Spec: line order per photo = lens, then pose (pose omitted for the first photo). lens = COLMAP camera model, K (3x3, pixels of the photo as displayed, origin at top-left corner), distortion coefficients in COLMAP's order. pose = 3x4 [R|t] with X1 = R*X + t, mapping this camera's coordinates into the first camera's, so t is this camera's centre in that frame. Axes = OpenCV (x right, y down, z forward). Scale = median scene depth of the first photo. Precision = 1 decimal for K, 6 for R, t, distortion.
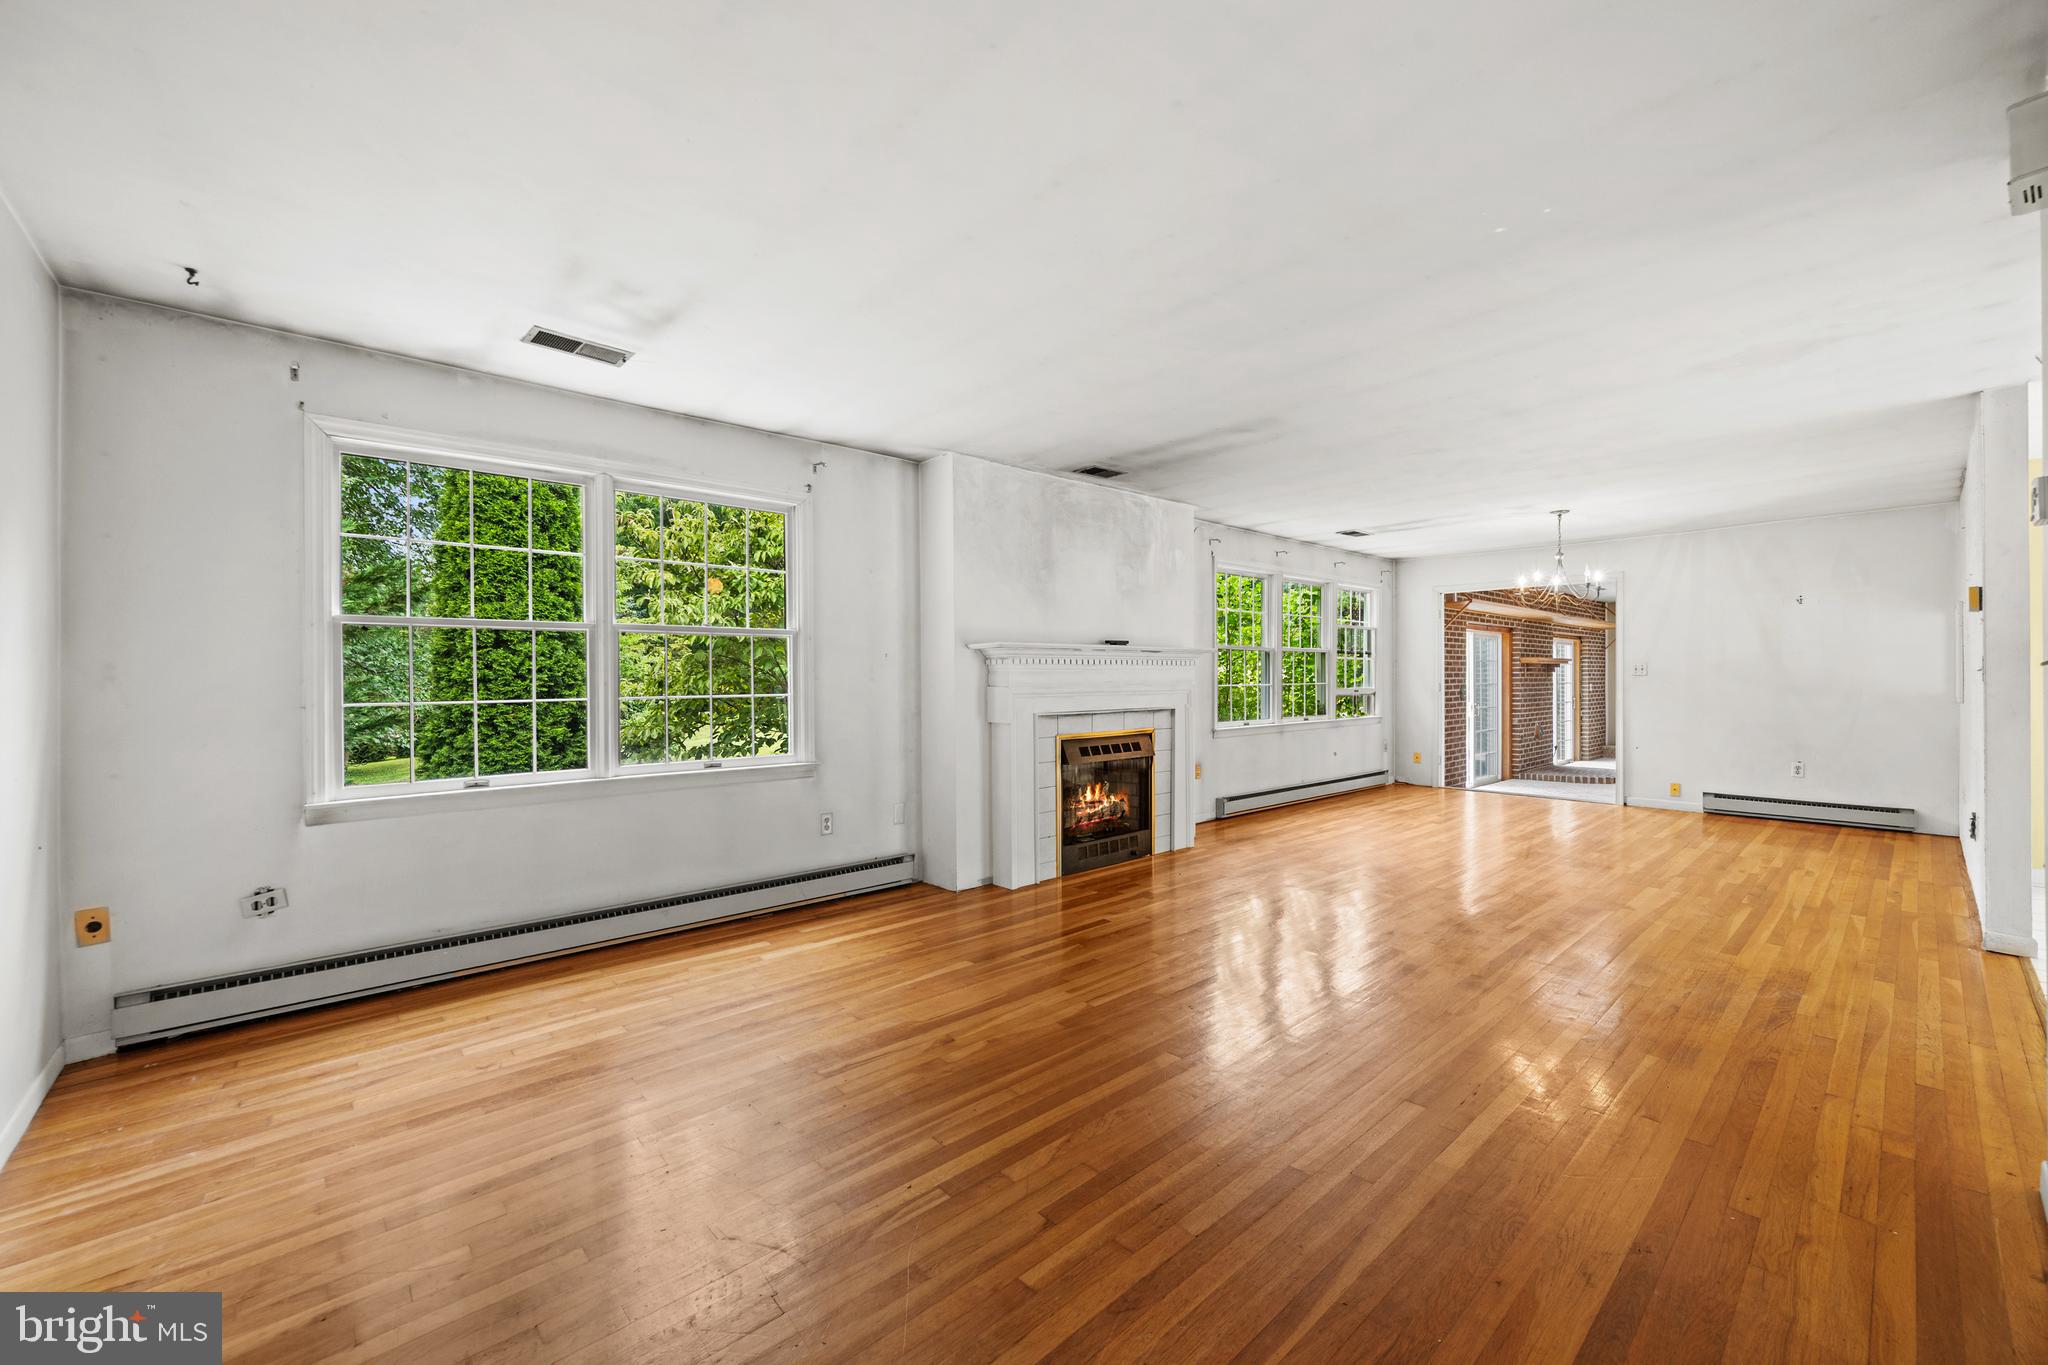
lens RADIAL K [[813.9, 0, 1012.9], [0, 813.9, 681.6], [0, 0, 1]] dist [-0.000327, -0.000324]
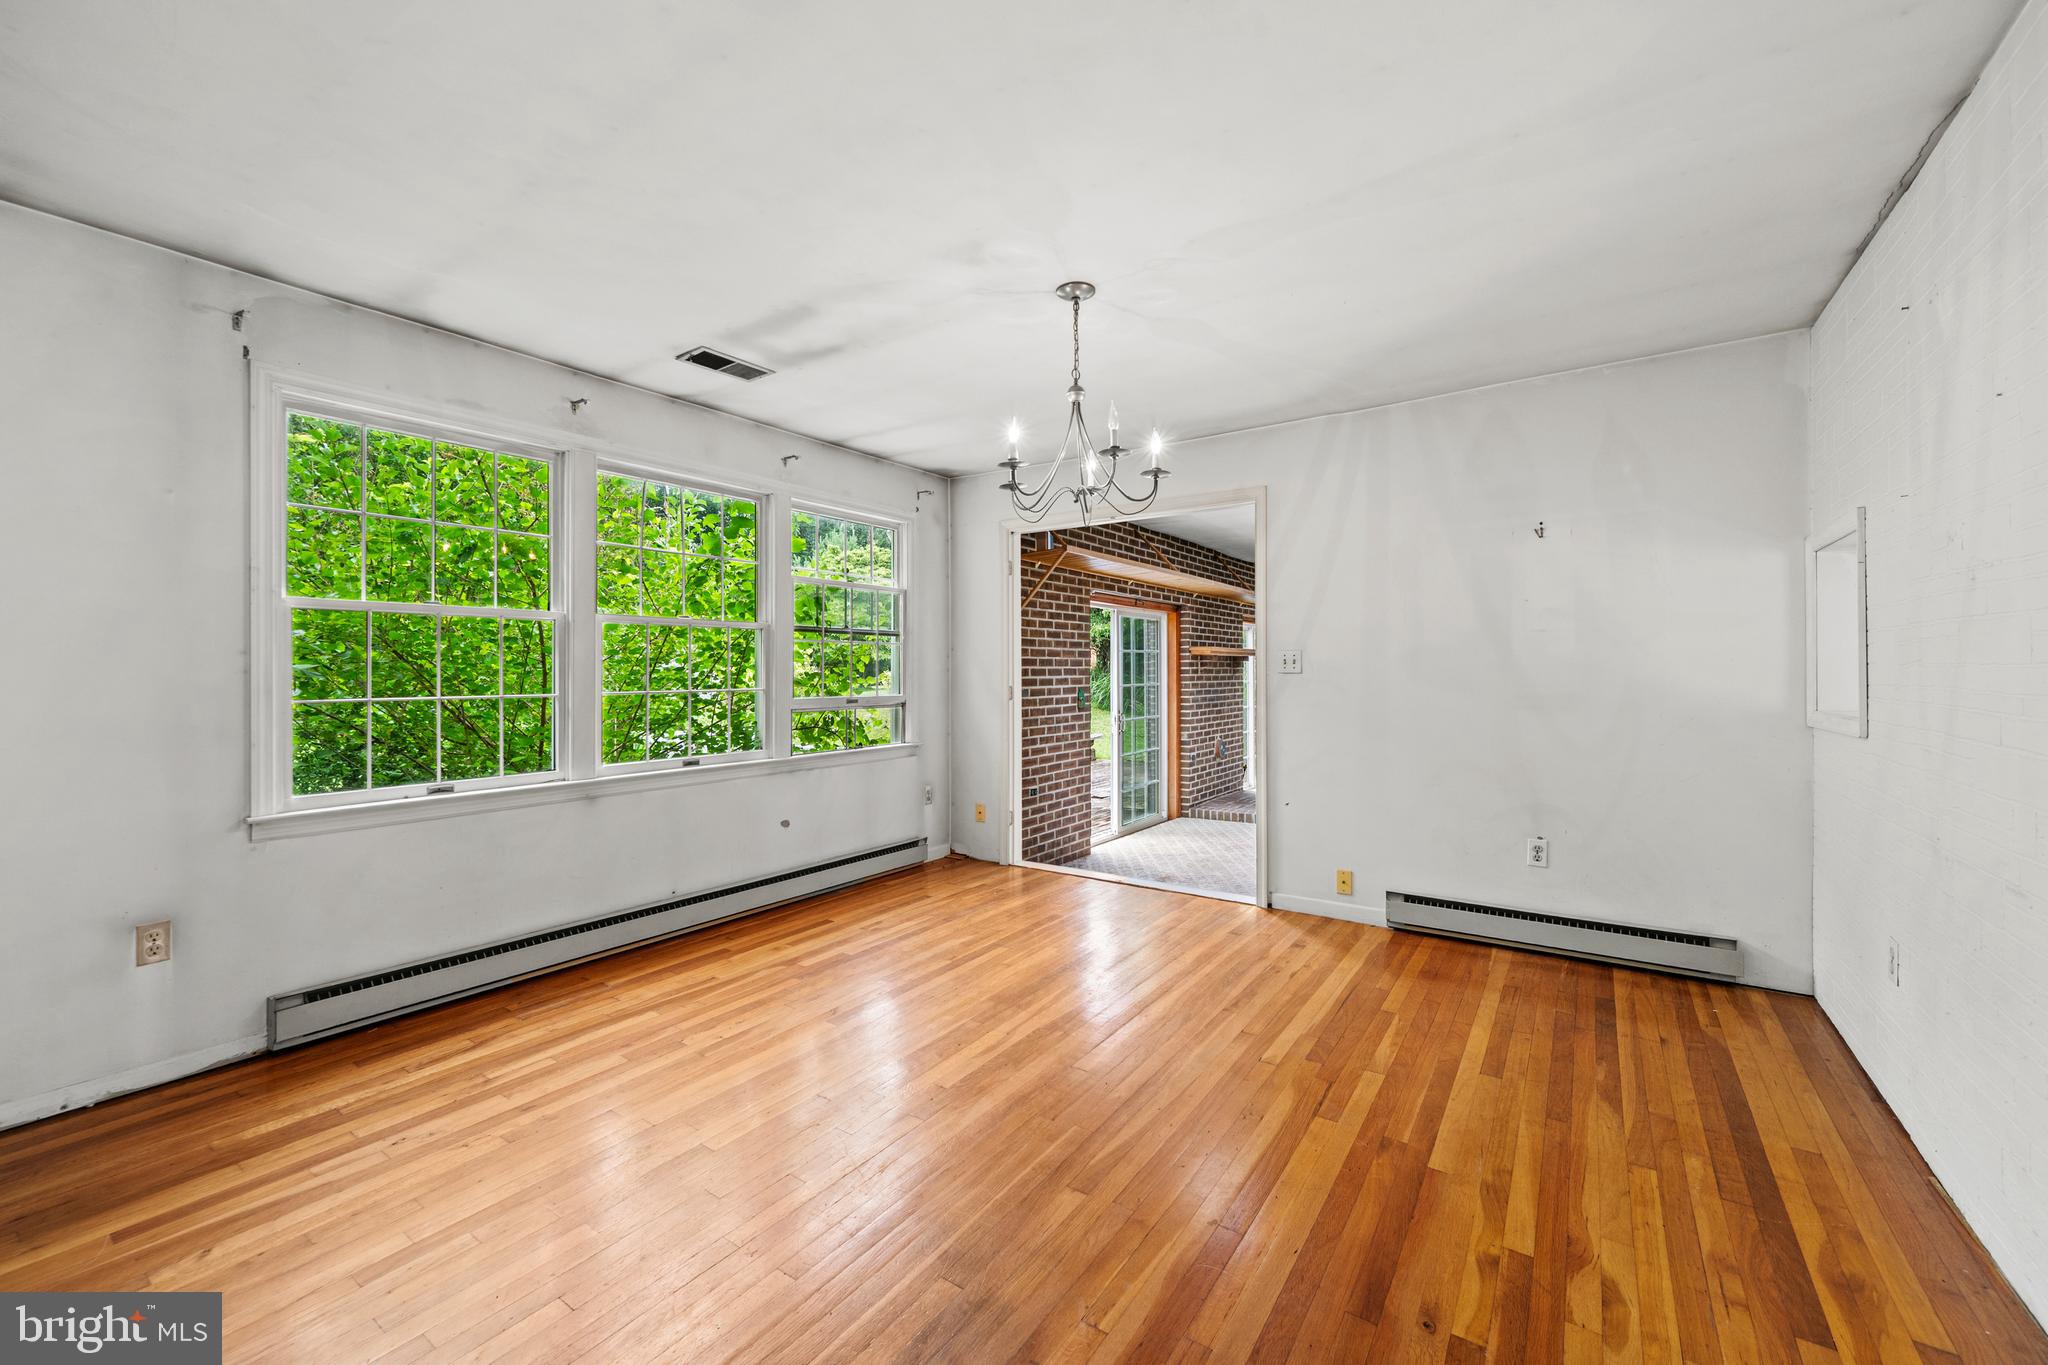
lens RADIAL K [[813.9, 0, 1012.6], [0, 813.9, 669.5], [0, 0, 1]] dist [-0.000327, -0.000324]
pose [[0.974969, 0.000928, 0.222337, 0.648076], [0.000750, 0.999972, -0.007464, -0.008985], [-0.222338, 0.007444, 0.974941, 0.704403]]
